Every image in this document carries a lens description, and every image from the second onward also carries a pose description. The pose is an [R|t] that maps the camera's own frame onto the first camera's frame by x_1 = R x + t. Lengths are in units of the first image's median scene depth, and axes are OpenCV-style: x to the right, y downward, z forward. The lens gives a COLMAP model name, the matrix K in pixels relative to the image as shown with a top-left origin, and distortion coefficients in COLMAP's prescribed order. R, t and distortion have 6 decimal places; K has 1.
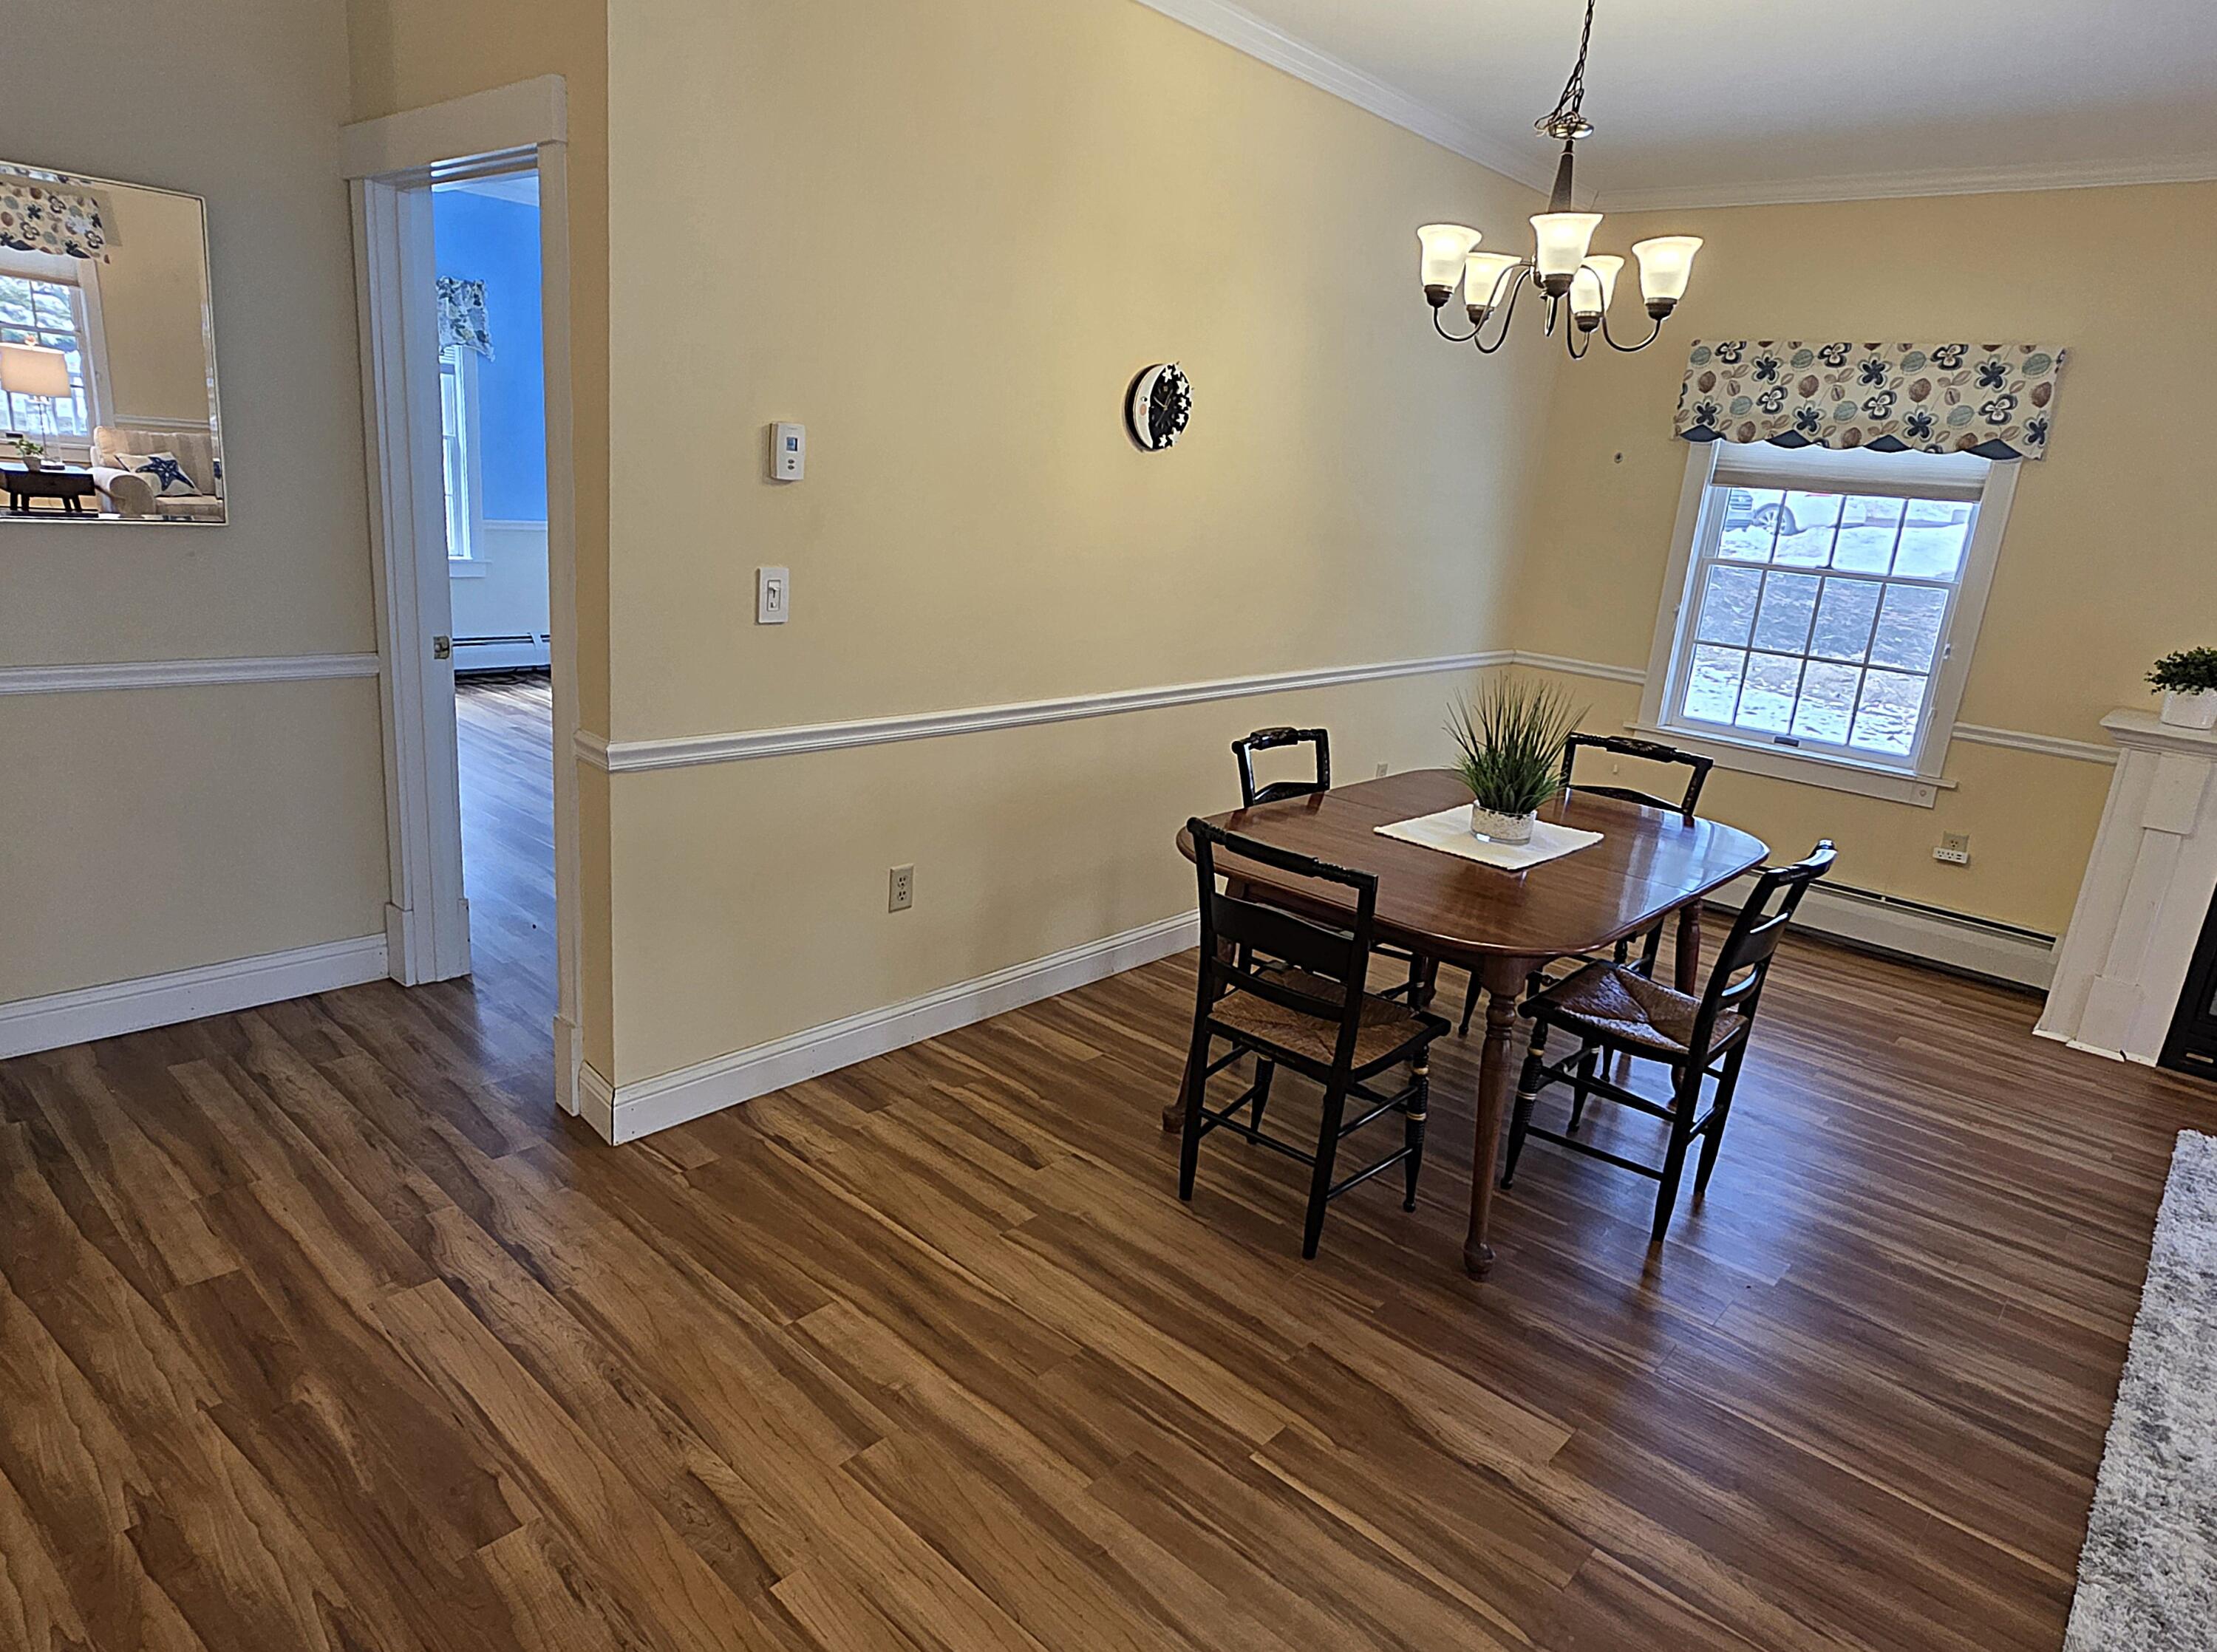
lens RADIAL K [[1356.7, 0, 1103.1], [0, 1356.7, 835.3], [0, 0, 1]] dist [-0.009171, -0.002272]
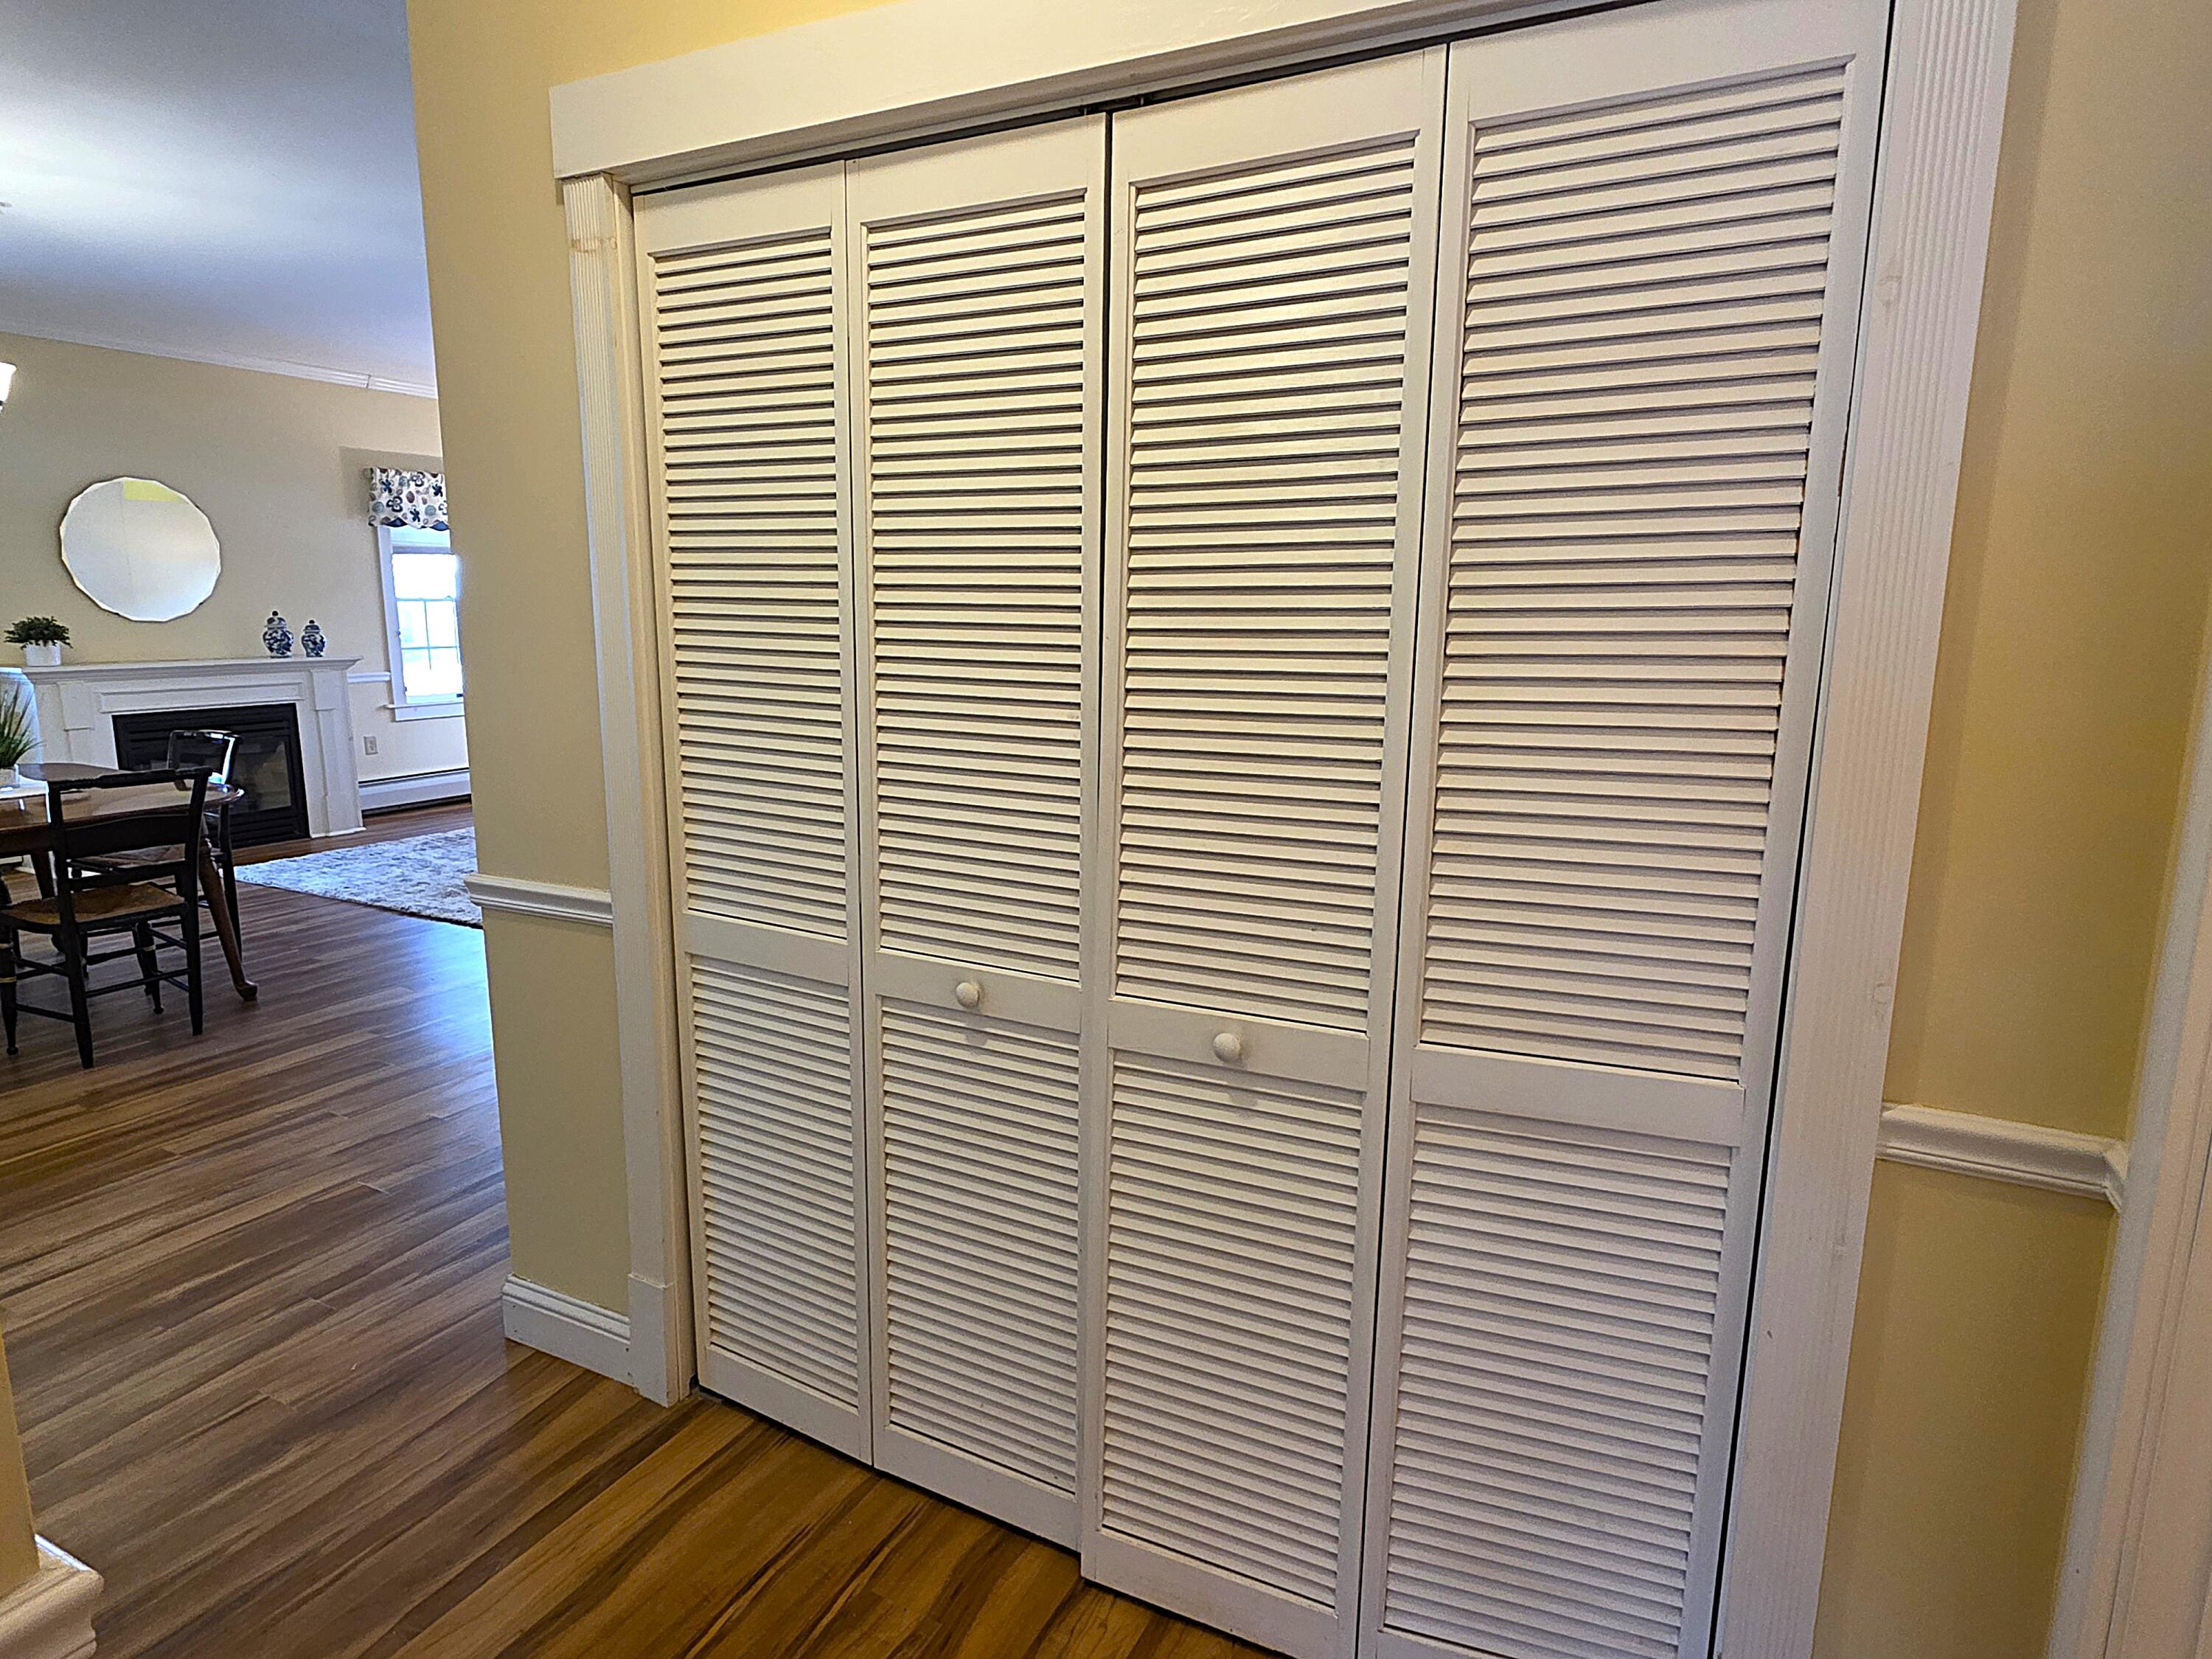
lens RADIAL K [[1266.4, 0, 1098.2], [0, 1266.4, 808.5], [0, 0, 1]] dist [0.000673, -0.001155]
pose [[-0.240203, -0.256122, 0.936325, -1.513684], [0.231124, 0.921736, 0.311423, -0.157719], [-0.942807, 0.291212, -0.162208, 0.184273]]
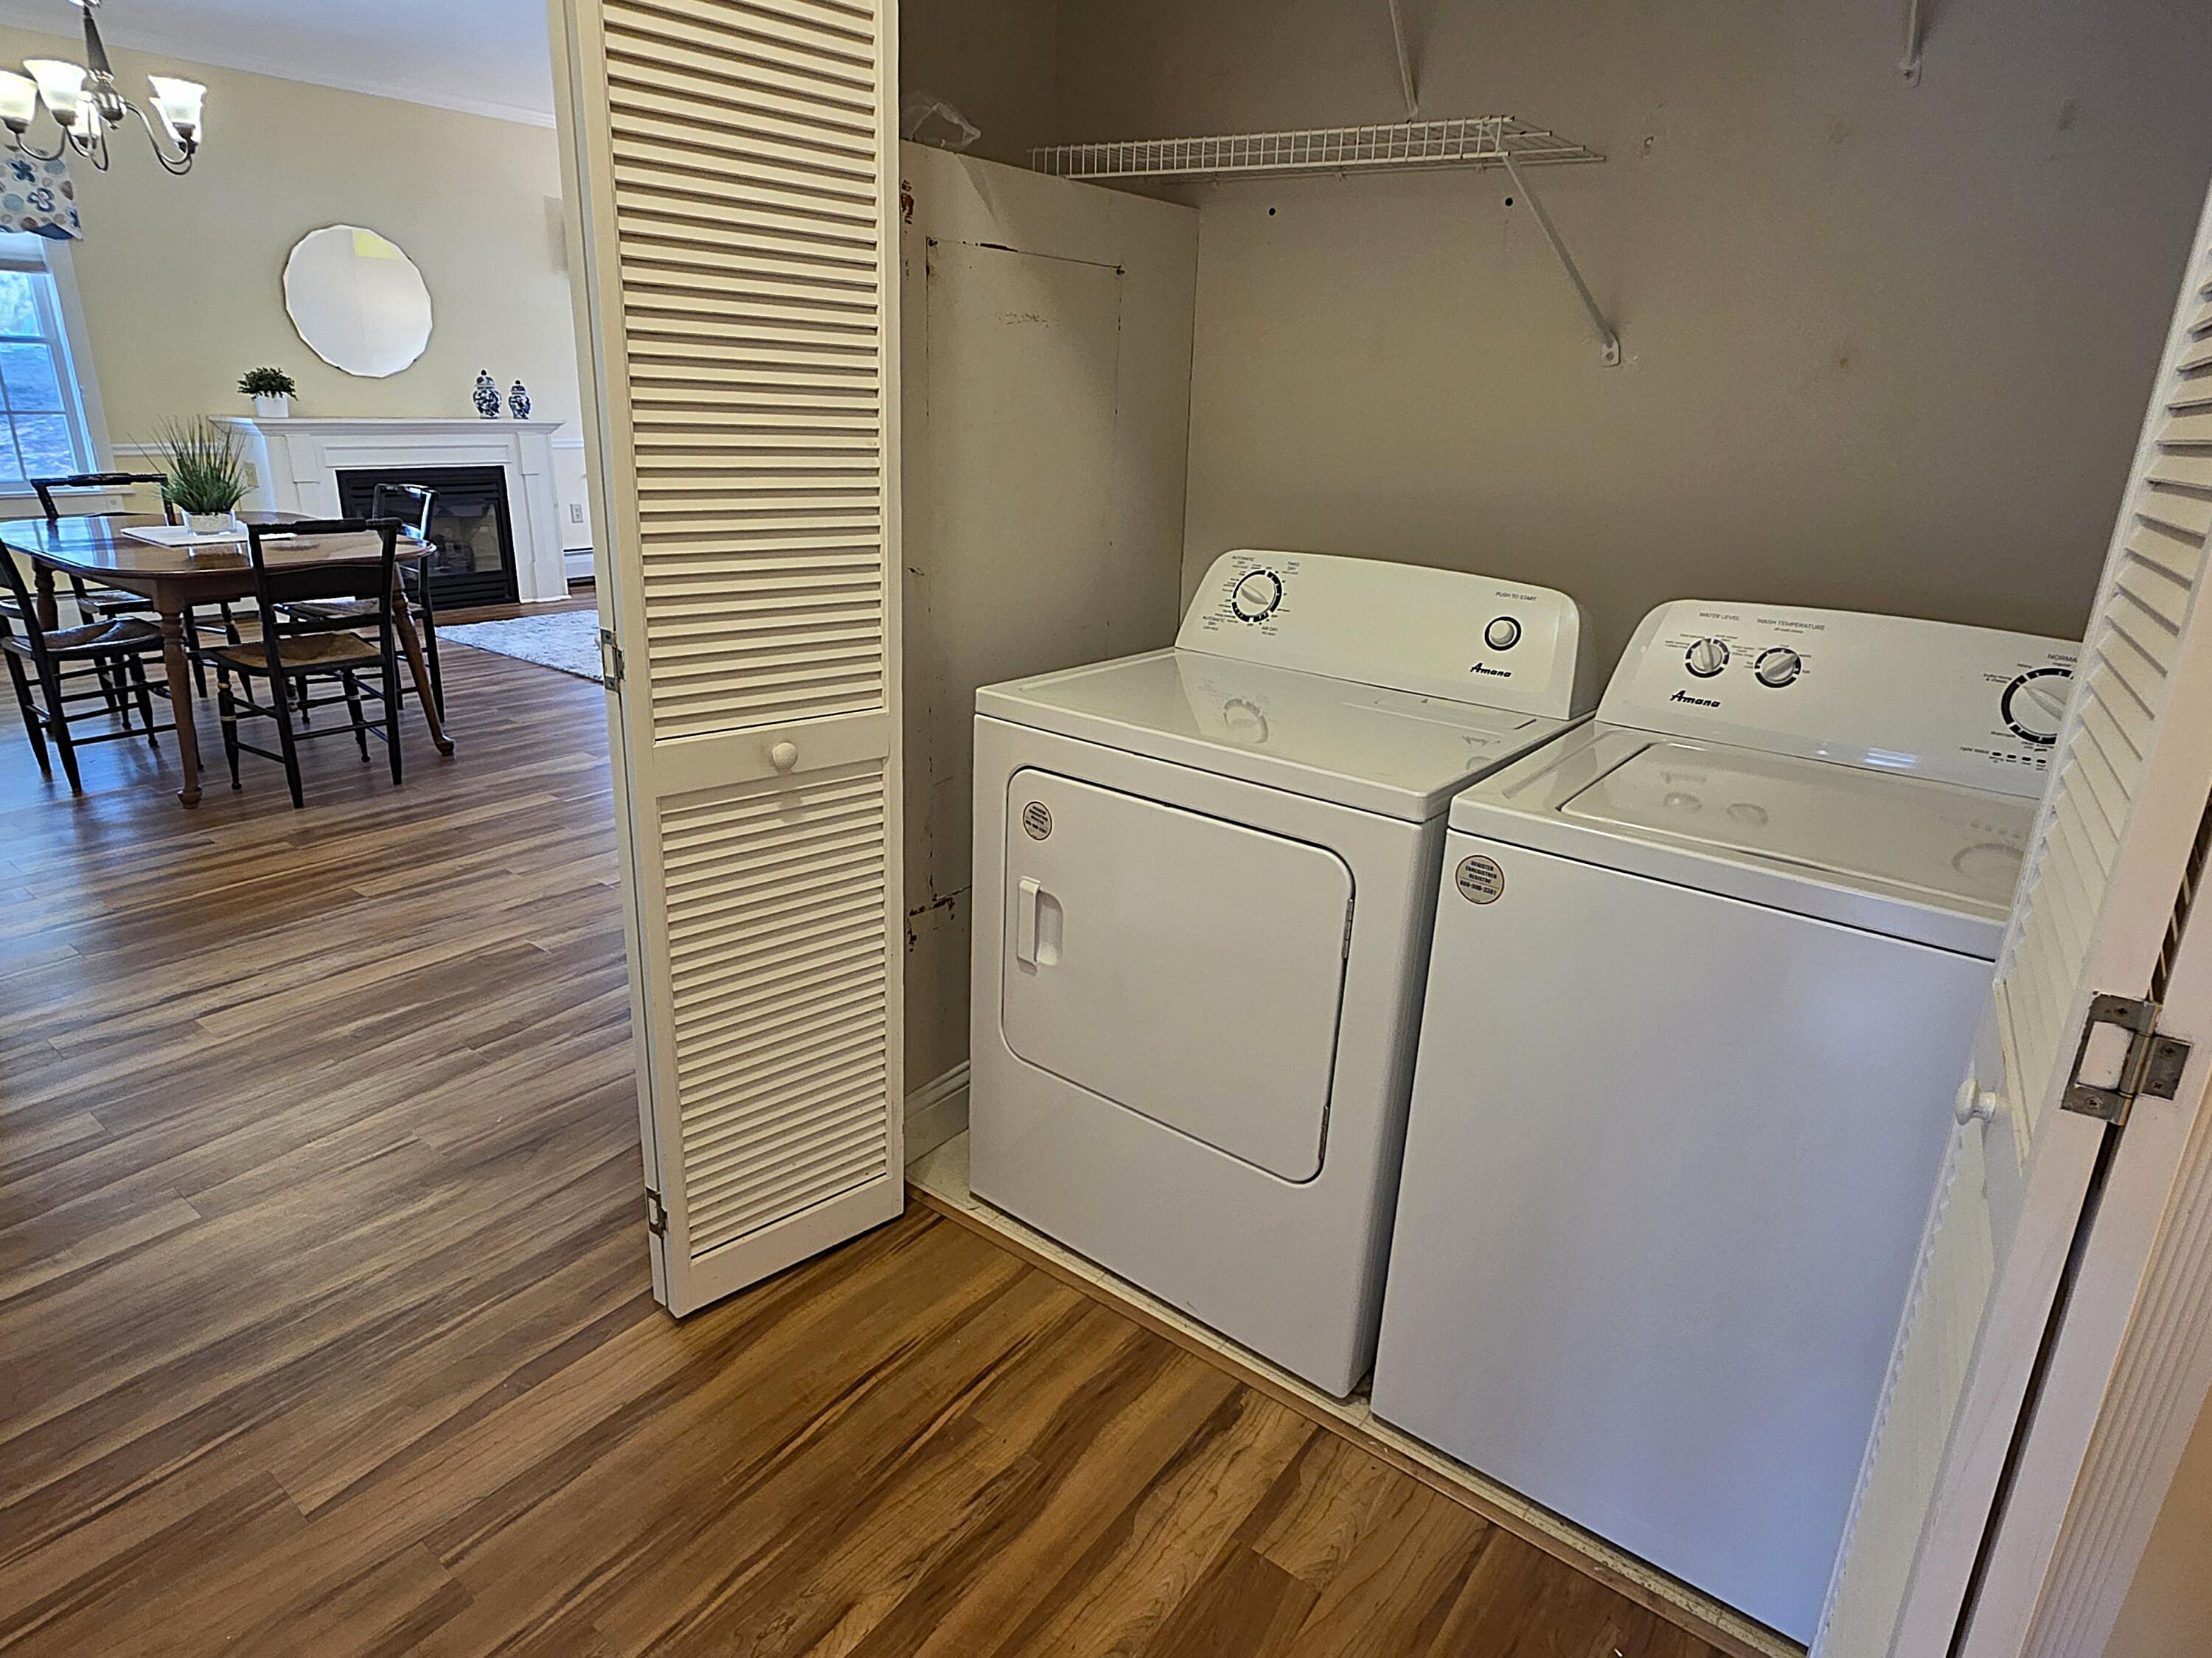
lens RADIAL K [[1266.3, 0, 1097.9], [0, 1266.3, 828.0], [0, 0, 1]] dist [0.000673, -0.001155]
pose [[-0.067312, -0.415355, 0.907165, -1.405052], [0.228359, 0.878679, 0.419257, -0.096751], [-0.971247, 0.235380, 0.035704, 0.151519]]
